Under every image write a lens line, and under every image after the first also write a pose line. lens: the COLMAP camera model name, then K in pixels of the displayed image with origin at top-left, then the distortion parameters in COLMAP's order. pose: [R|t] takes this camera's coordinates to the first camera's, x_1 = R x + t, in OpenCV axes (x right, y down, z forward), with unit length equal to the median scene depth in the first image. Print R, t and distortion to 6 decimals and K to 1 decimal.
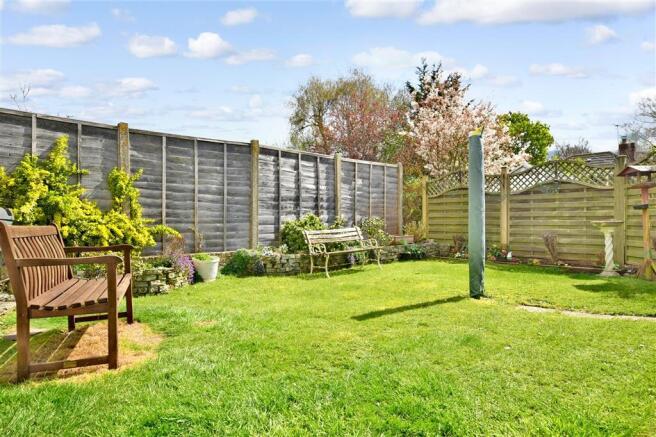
lens RADIAL K [[390.5, 0, 327.6], [0, 390.5, 218.9], [0, 0, 1]] dist [-0.001314, -0.000266]
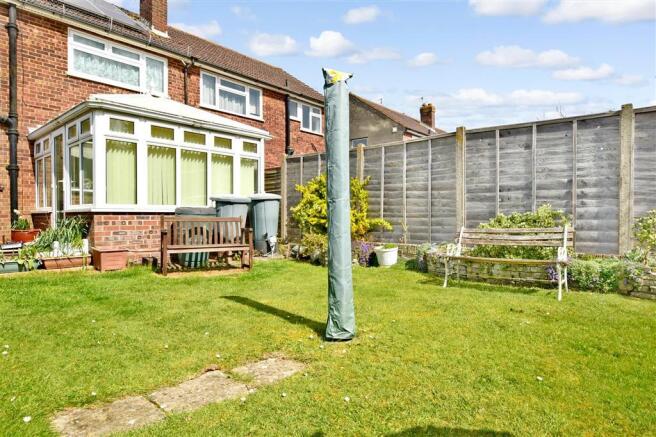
lens RADIAL K [[376.4, 0, 327.7], [0, 376.4, 220.3], [0, 0, 1]] dist [-0.002653, -0.000860]
pose [[0.153549, 0.018961, -0.987959, 0.687076], [0.003866, 0.999797, 0.019789, -0.002799], [0.988133, -0.006858, 0.153445, 0.595724]]
